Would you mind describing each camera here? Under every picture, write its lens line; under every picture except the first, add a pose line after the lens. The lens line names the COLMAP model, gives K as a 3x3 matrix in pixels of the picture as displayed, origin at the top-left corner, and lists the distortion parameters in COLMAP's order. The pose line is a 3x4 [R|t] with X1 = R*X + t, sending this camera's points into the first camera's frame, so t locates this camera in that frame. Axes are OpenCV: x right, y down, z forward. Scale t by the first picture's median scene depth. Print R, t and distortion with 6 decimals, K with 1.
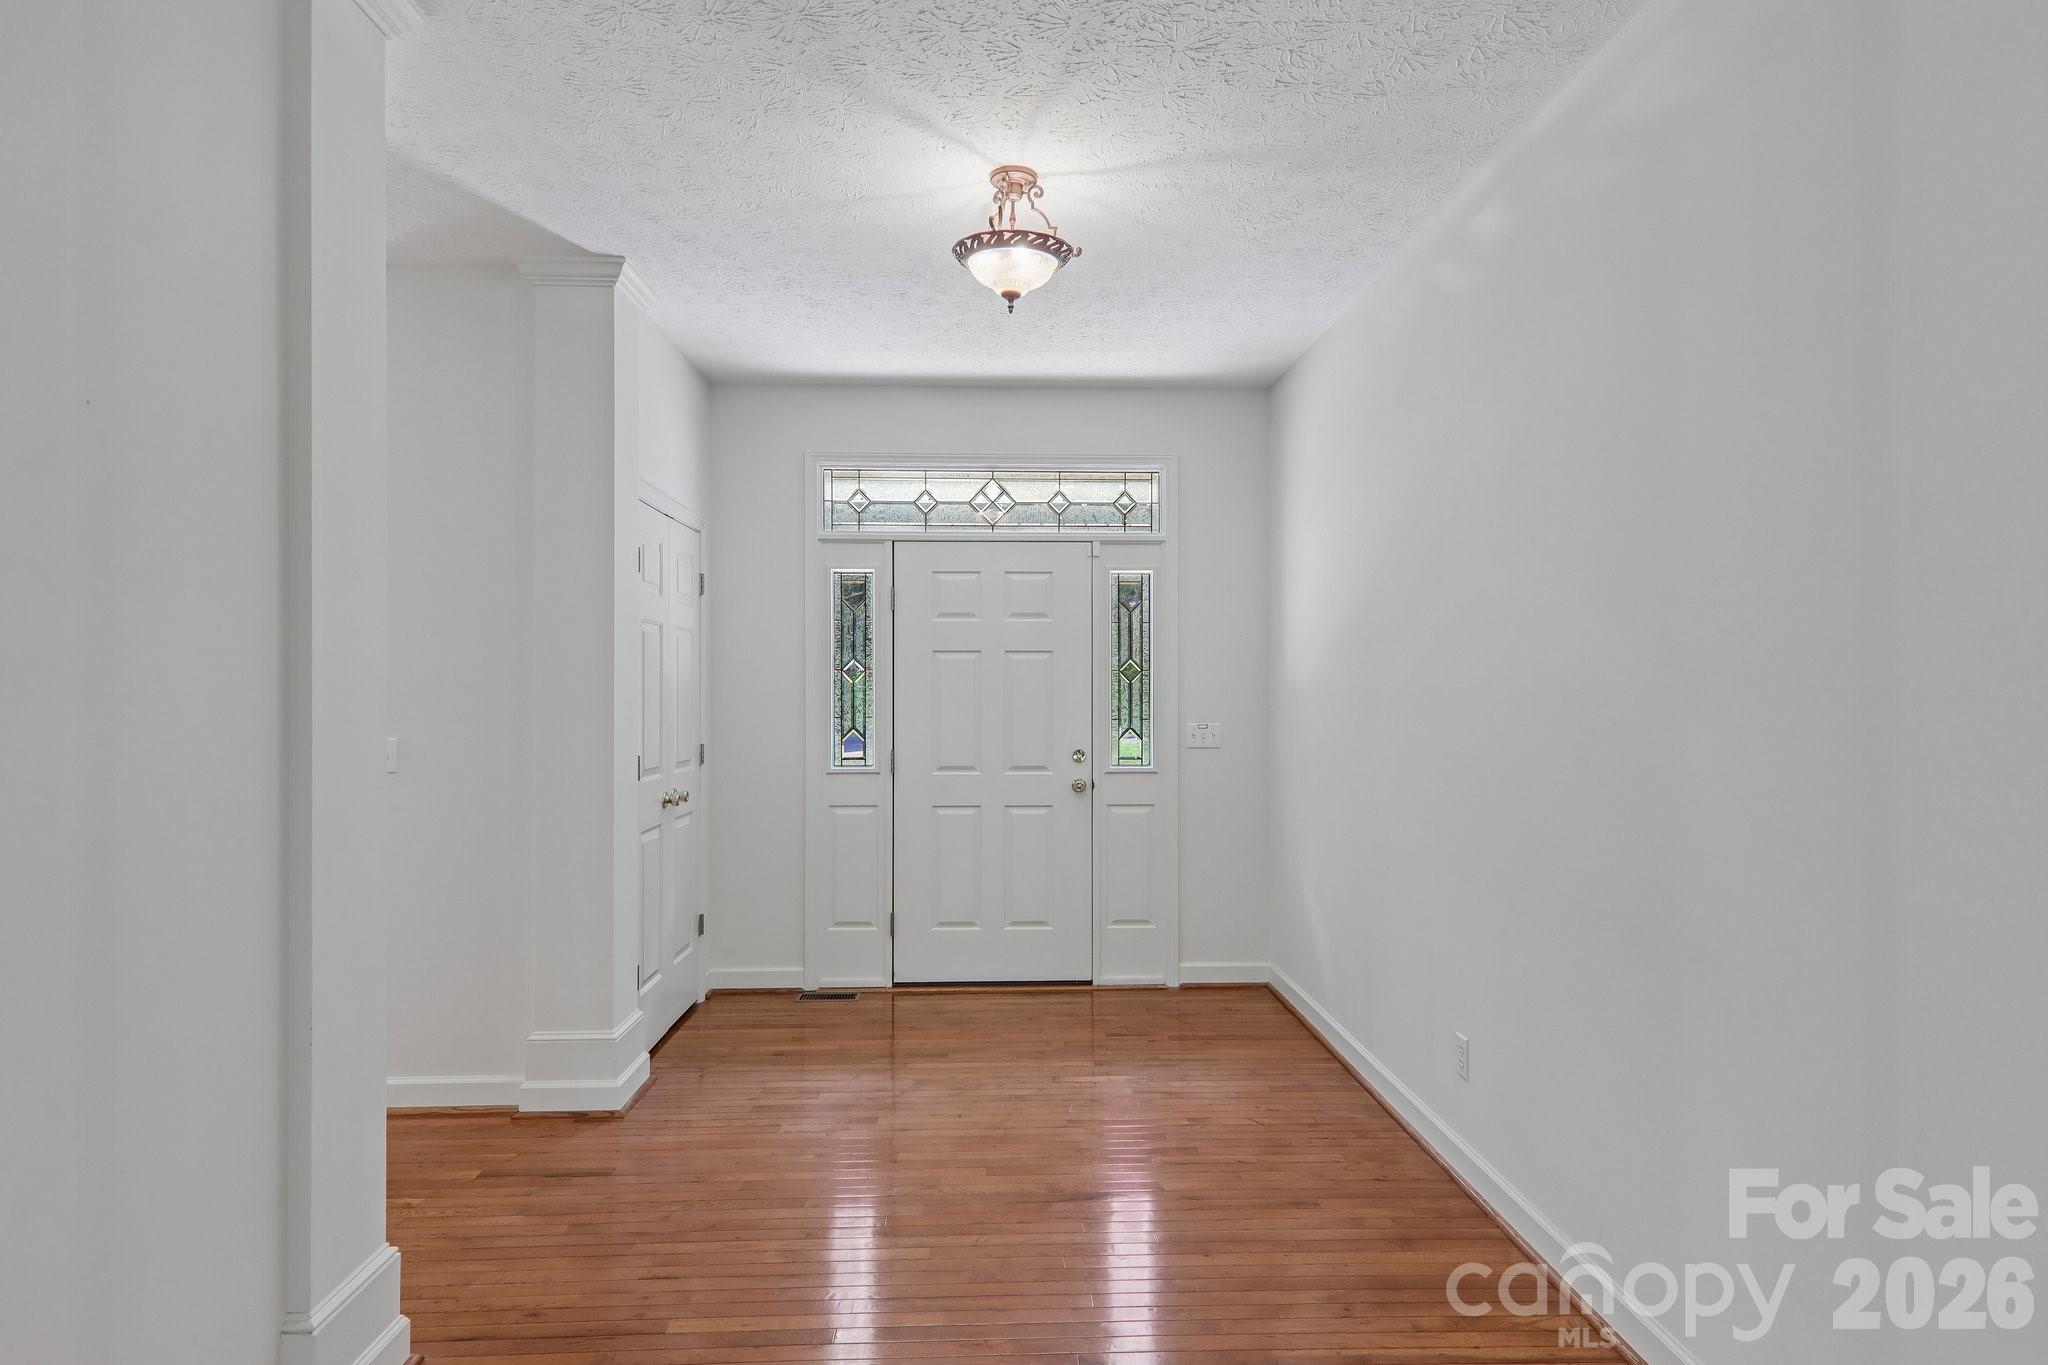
lens RADIAL K [[1136.0, 0, 1025.9], [0, 1136.0, 690.2], [0, 0, 1]] dist [0.031618, -0.015937]
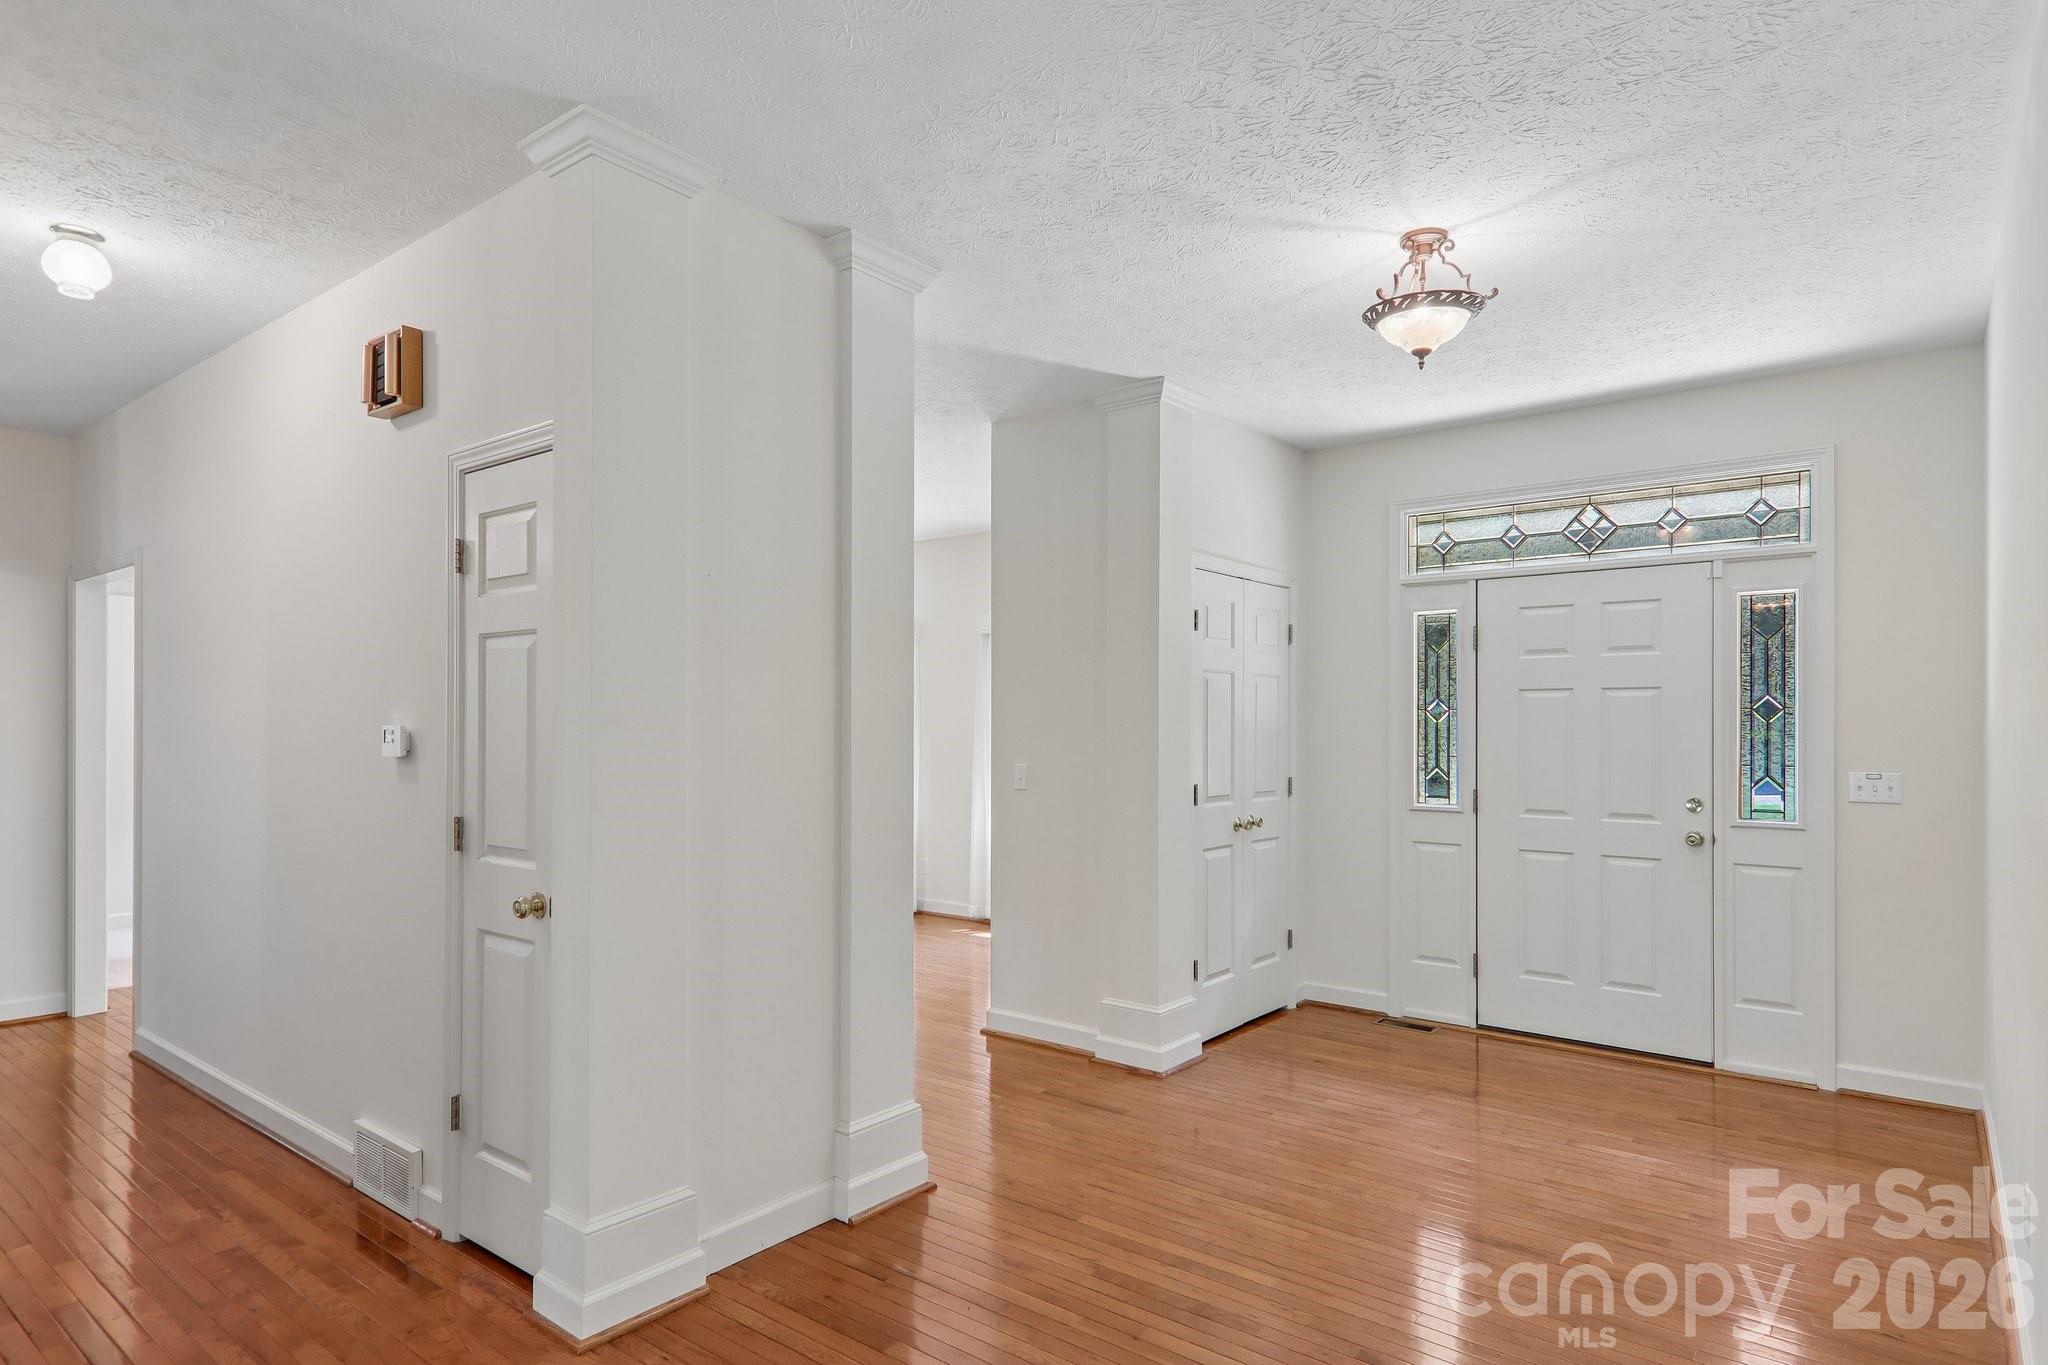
lens RADIAL K [[1128.8, 0, 1018.0], [0, 1128.8, 724.3], [0, 0, 1]] dist [0.029289, -0.016278]
pose [[0.756540, 0.001802, -0.653946, 0.239402], [-0.002150, 0.999998, 0.000268, -0.004418], [0.653944, 0.001203, 0.756542, -0.013501]]
